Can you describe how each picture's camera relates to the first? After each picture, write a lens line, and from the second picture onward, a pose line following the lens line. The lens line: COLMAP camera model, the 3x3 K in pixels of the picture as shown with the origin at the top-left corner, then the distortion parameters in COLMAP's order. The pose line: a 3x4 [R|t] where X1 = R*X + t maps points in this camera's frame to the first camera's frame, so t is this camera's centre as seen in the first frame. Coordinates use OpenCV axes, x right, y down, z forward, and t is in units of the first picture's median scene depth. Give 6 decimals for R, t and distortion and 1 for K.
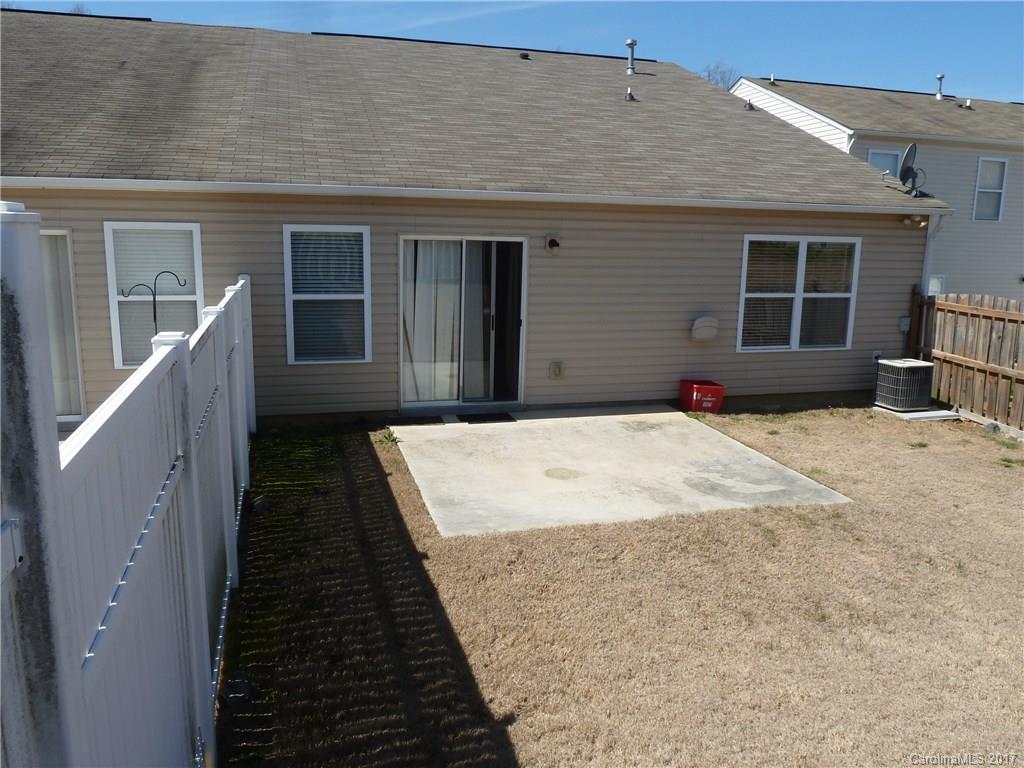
lens RADIAL K [[762.1, 0, 507.9], [0, 762.1, 380.9], [0, 0, 1]] dist [-0.035343, 0.005128]
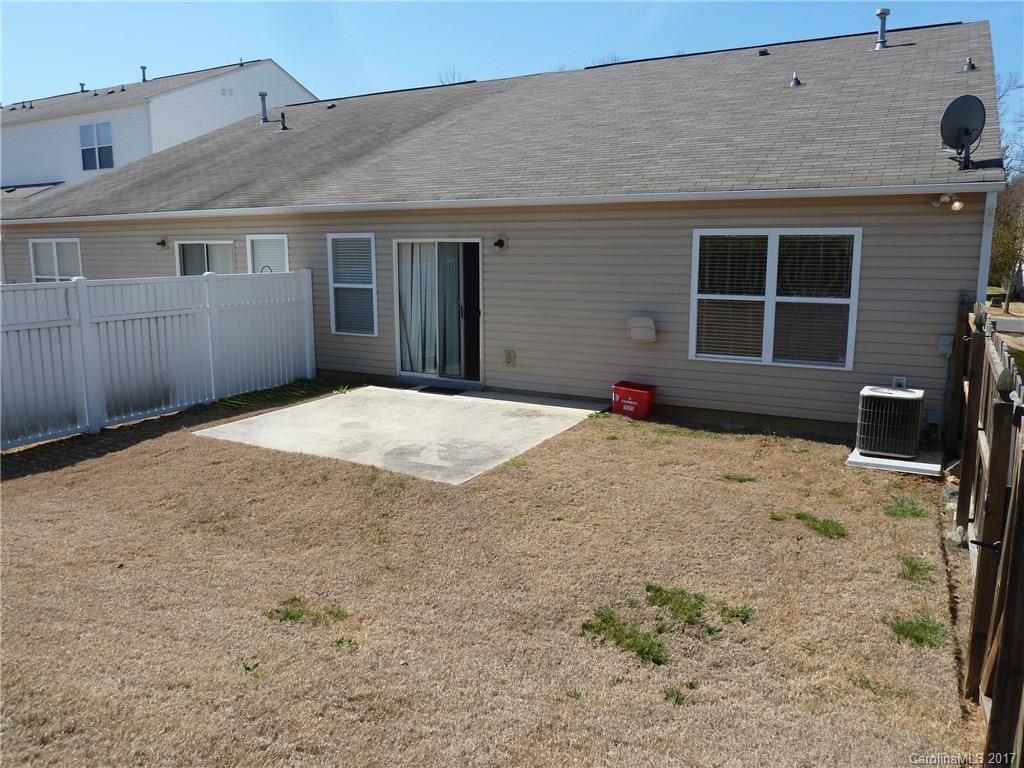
lens RADIAL K [[762.1, 0, 507.9], [0, 762.1, 380.9], [0, 0, 1]] dist [-0.035343, 0.005128]
pose [[0.703384, 0.103558, -0.703226, 0.866829], [-0.120069, 0.992424, 0.026049, -0.009925], [0.700596, 0.066113, 0.710489, 0.222724]]
